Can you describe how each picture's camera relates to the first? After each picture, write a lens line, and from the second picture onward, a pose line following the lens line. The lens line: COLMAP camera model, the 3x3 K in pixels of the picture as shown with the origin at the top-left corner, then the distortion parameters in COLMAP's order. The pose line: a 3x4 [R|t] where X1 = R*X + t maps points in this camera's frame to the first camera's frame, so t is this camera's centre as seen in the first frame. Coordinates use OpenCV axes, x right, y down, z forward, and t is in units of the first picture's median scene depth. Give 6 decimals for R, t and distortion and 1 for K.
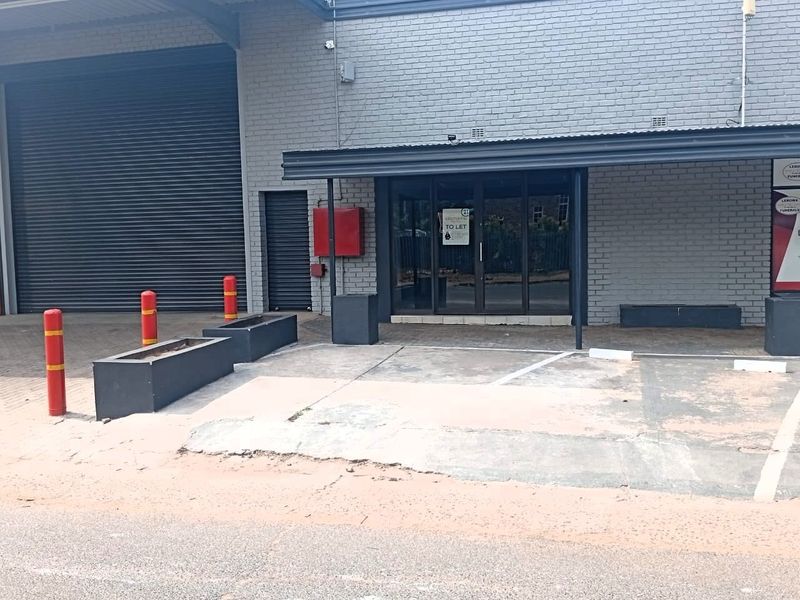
lens RADIAL K [[623.9, 0, 415.7], [0, 623.9, 296.7], [0, 0, 1]] dist [0.031047, -0.039916]
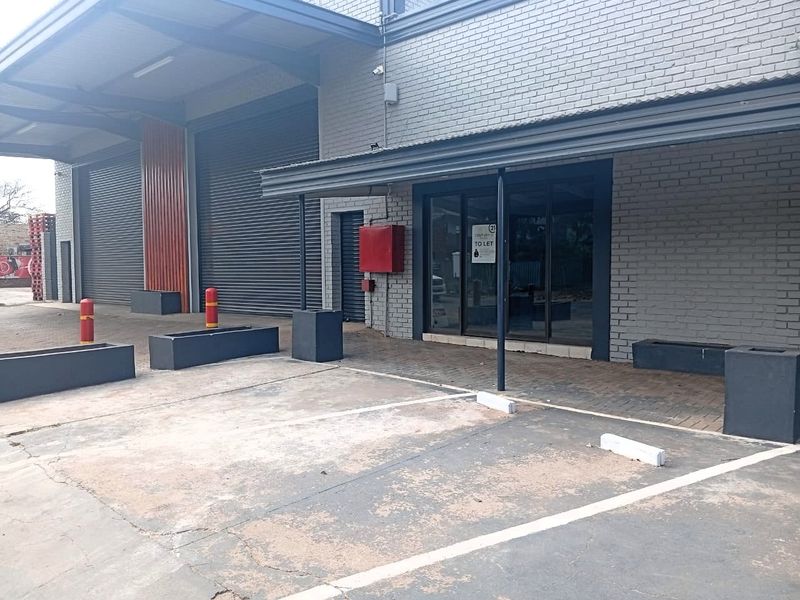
lens RADIAL K [[549.8, 0, 400.0], [0, 549.8, 300.0], [0, 0, 1]] dist [0.023282, -0.054423]
pose [[0.906719, 0.041379, -0.419700, 0.318112], [-0.047674, 0.998853, -0.004516, -0.018414], [0.419032, 0.024103, 0.907652, 0.204998]]
